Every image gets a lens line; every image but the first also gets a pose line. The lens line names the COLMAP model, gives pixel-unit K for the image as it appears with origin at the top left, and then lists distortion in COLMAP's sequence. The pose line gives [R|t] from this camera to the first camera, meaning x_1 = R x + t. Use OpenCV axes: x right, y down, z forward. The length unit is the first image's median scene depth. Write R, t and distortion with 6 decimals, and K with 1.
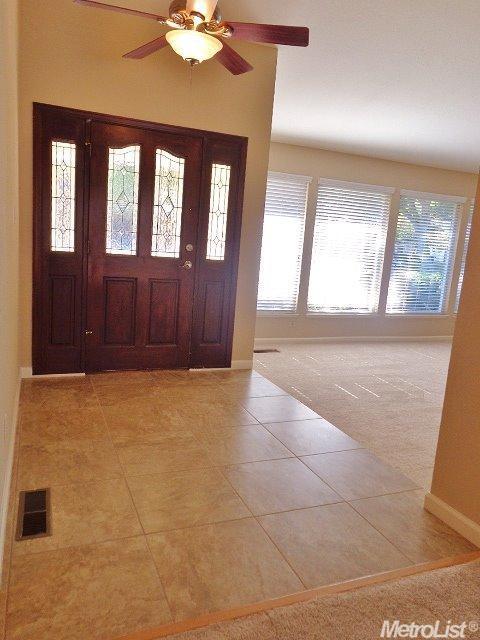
lens RADIAL K [[485.0, 0, 240.0], [0, 485.0, 320.0], [0, 0, 1]] dist [0.010226, 0.002360]
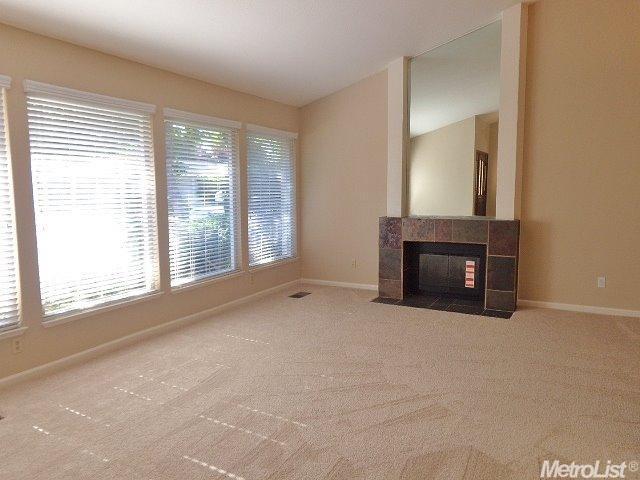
lens RADIAL K [[485.0, 0, 320.0], [0, 485.0, 240.0], [0, 0, 1]] dist [0.010226, 0.002360]
pose [[0.762169, -0.147204, 0.630420, 0.038708], [0.171457, 0.984930, 0.022693, -0.062360], [-0.624260, 0.090794, 0.775922, 0.345812]]
